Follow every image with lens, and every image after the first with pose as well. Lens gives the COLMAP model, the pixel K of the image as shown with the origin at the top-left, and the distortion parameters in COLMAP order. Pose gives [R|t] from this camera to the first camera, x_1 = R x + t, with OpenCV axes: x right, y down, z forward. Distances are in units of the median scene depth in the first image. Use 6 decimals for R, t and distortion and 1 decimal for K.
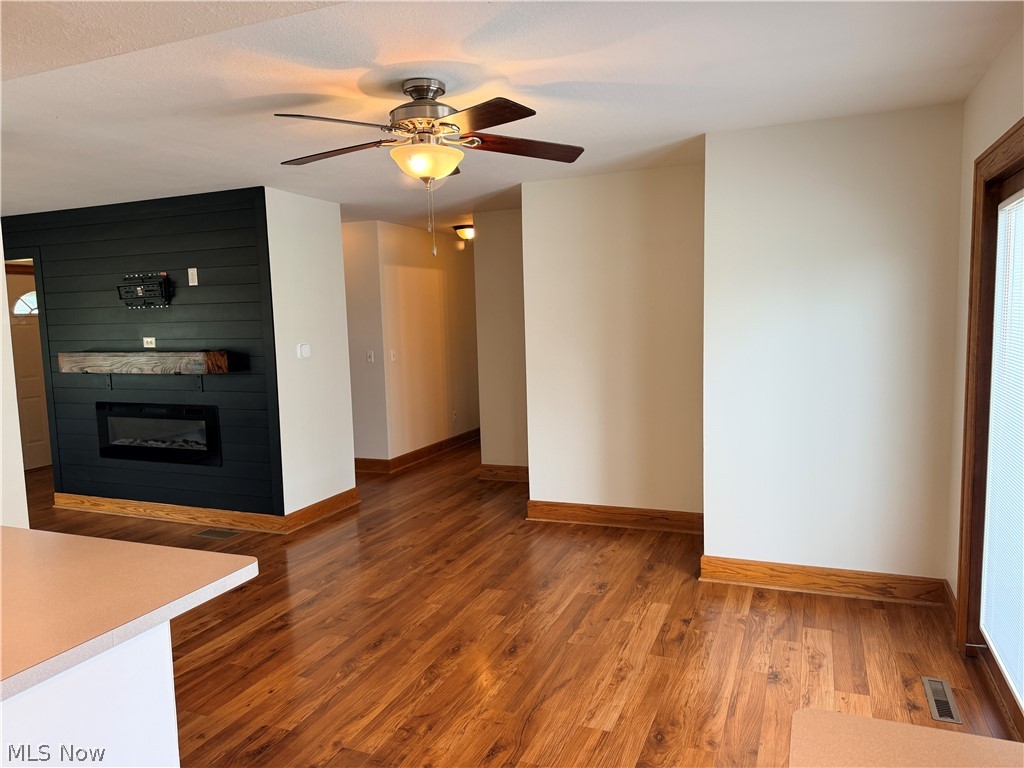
lens RADIAL K [[726.3, 0, 516.4], [0, 726.3, 379.9], [0, 0, 1]] dist [0.060916, -0.079281]
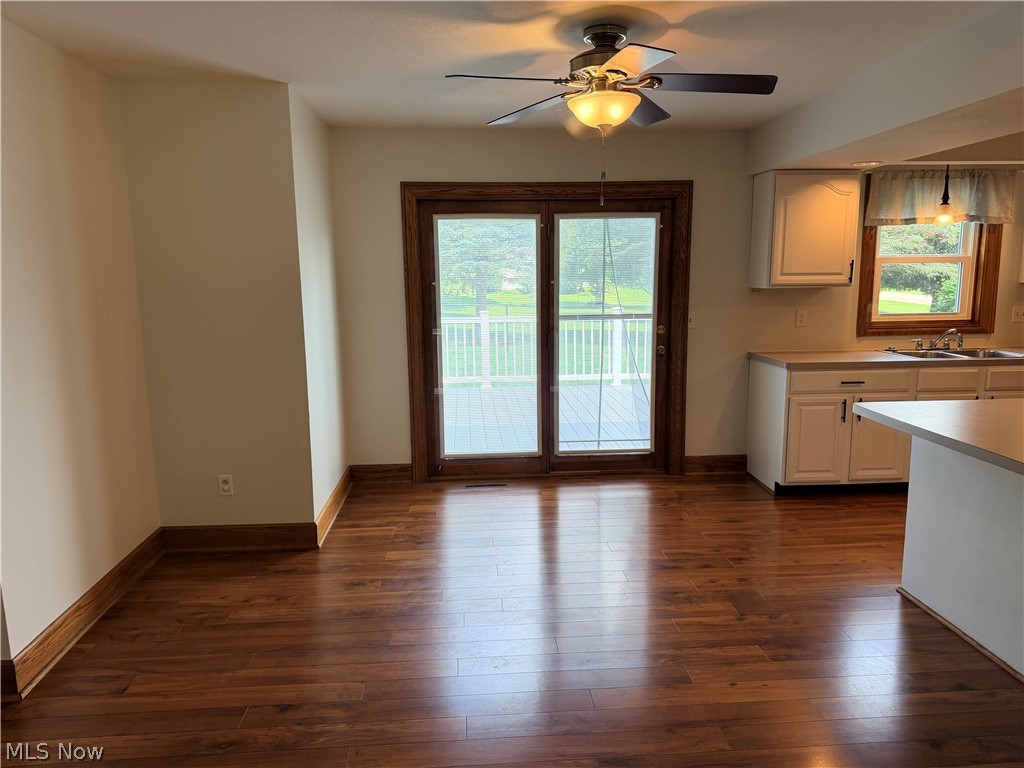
lens RADIAL K [[726.3, 0, 503.3], [0, 726.3, 383.8], [0, 0, 1]] dist [0.060916, -0.079281]
pose [[-0.438921, -0.105483, 0.892312, -0.815599], [0.110465, 0.979217, 0.170092, -0.095425], [-0.891709, 0.173226, -0.418147, 1.314369]]
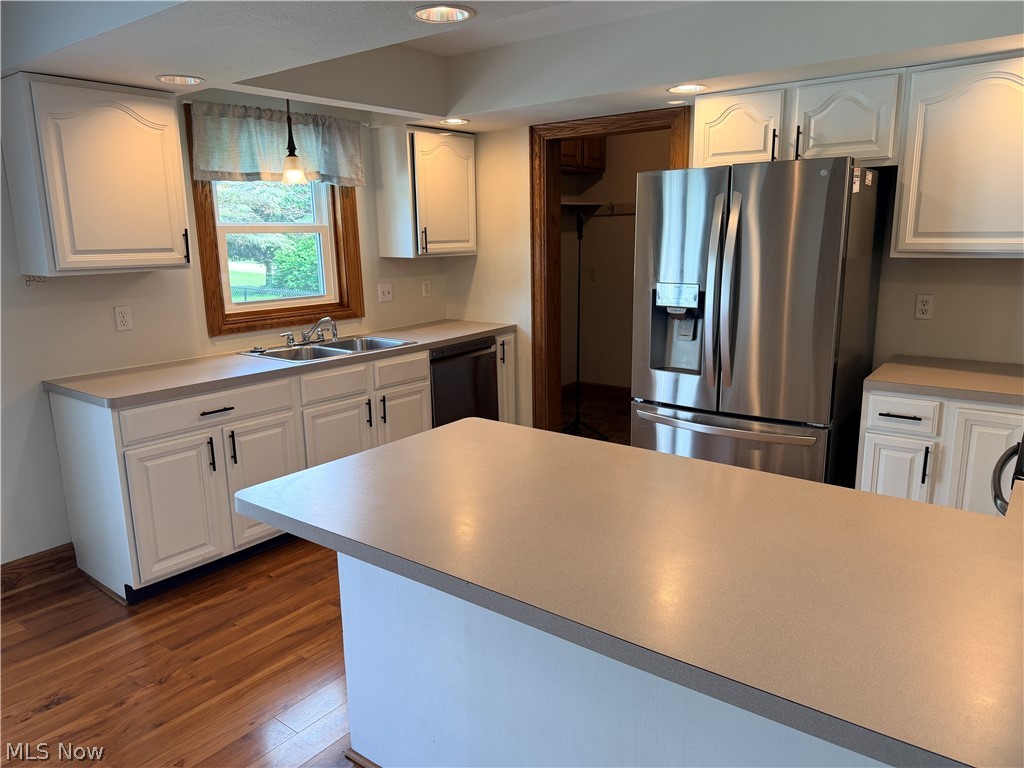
lens RADIAL K [[726.3, 0, 515.2], [0, 726.3, 387.1], [0, 0, 1]] dist [0.060916, -0.079281]
pose [[-0.964947, -0.008816, 0.262298, -0.503987], [0.070179, 0.954373, 0.290254, -0.065962], [-0.252889, 0.298487, -0.920300, 0.930182]]
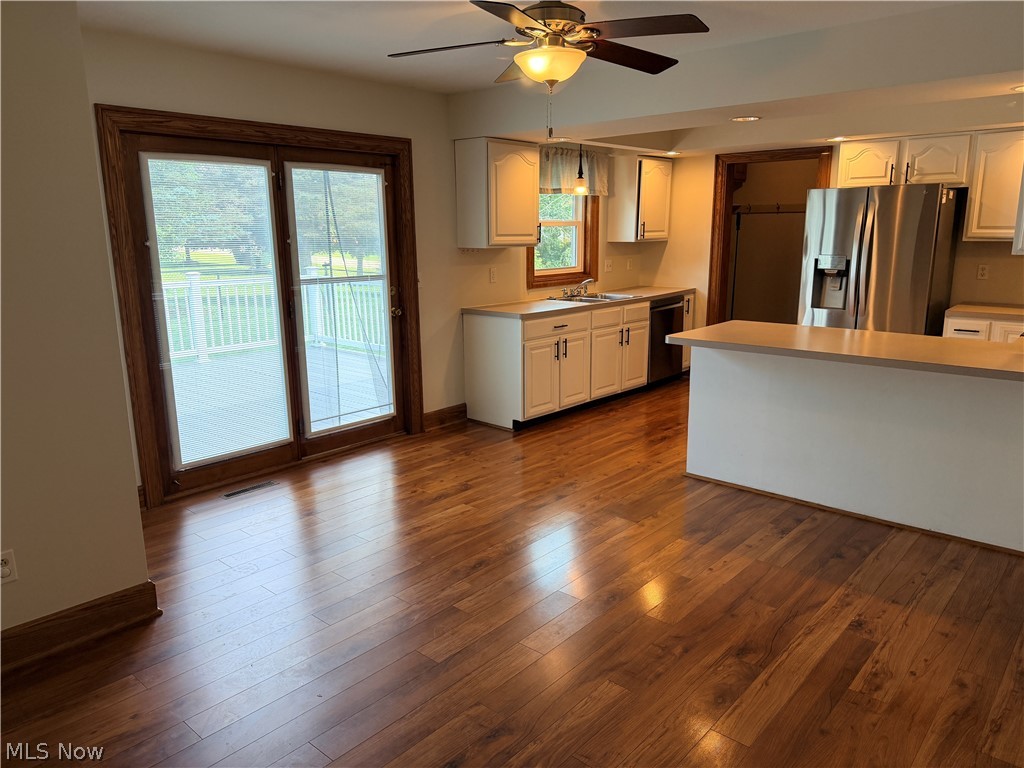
lens RADIAL K [[726.3, 0, 515.8], [0, 726.3, 389.0], [0, 0, 1]] dist [0.060916, -0.079281]
pose [[-0.945809, -0.031913, 0.323150, -0.340428], [0.067372, 0.954220, 0.291420, -0.136076], [-0.317656, 0.297399, -0.900360, 1.675095]]
